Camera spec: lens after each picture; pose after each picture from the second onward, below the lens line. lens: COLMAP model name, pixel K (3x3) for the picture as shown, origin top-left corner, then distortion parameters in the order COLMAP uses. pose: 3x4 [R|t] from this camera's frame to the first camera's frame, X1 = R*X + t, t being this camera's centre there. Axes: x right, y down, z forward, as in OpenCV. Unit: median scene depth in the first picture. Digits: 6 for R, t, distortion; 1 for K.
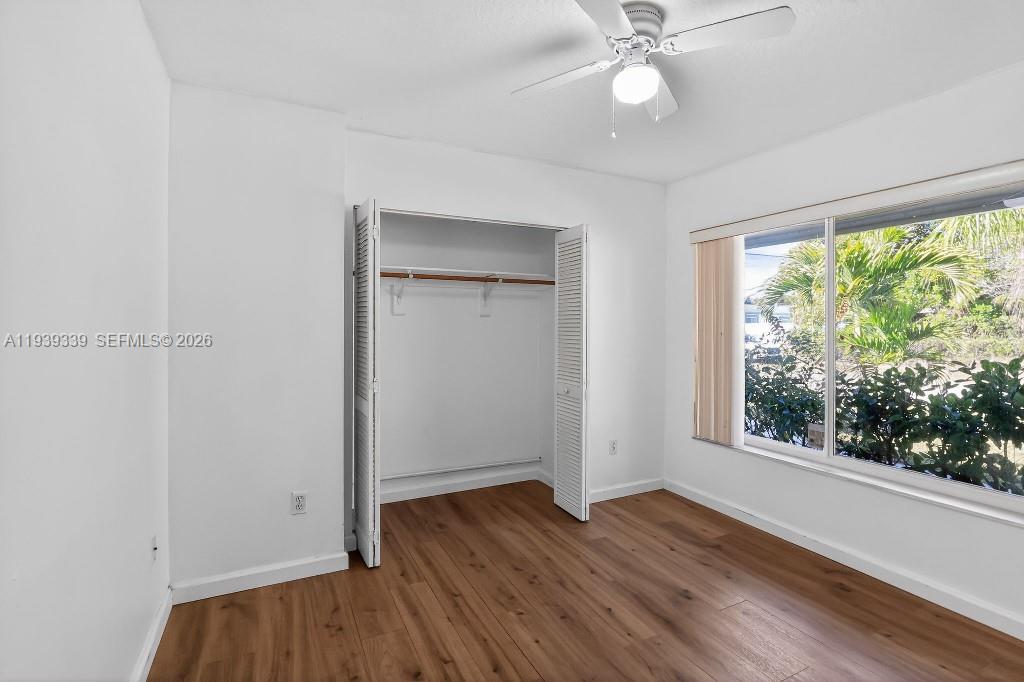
lens RADIAL K [[512.0, 0, 503.4], [0, 512.0, 335.2], [0, 0, 1]] dist [-0.010695, 0.002804]
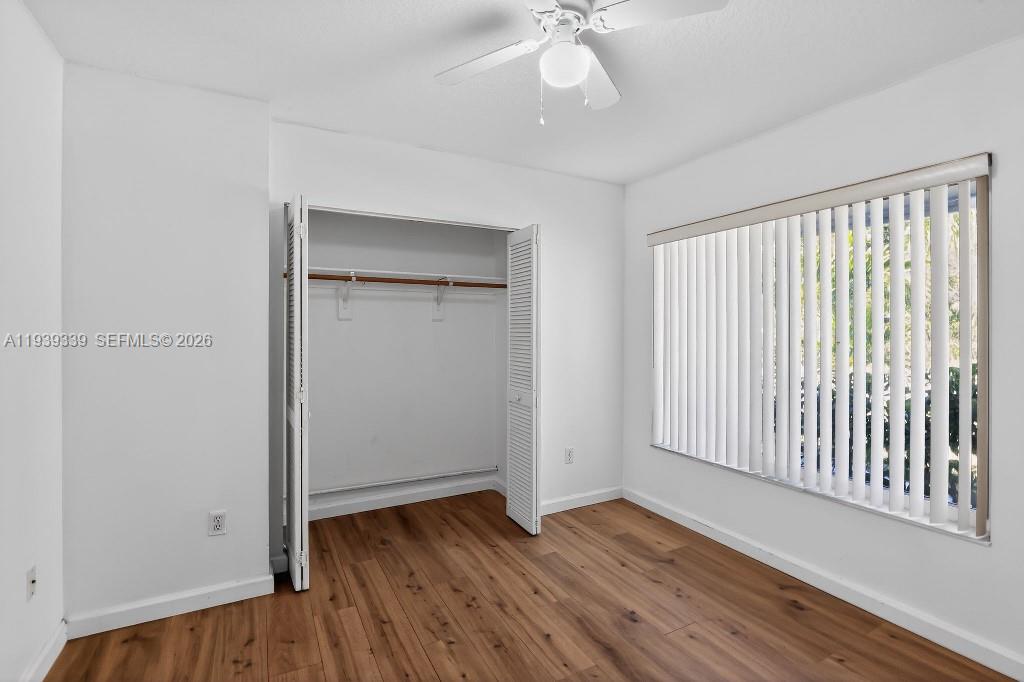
lens RADIAL K [[481.9, 0, 520.6], [0, 481.9, 339.7], [0, 0, 1]] dist [-0.010192, 0.001540]
pose [[0.999552, -0.002710, 0.029796, 0.120623], [0.002702, 0.999996, 0.000307, -0.002452], [-0.029796, -0.000226, 0.999556, 0.114642]]
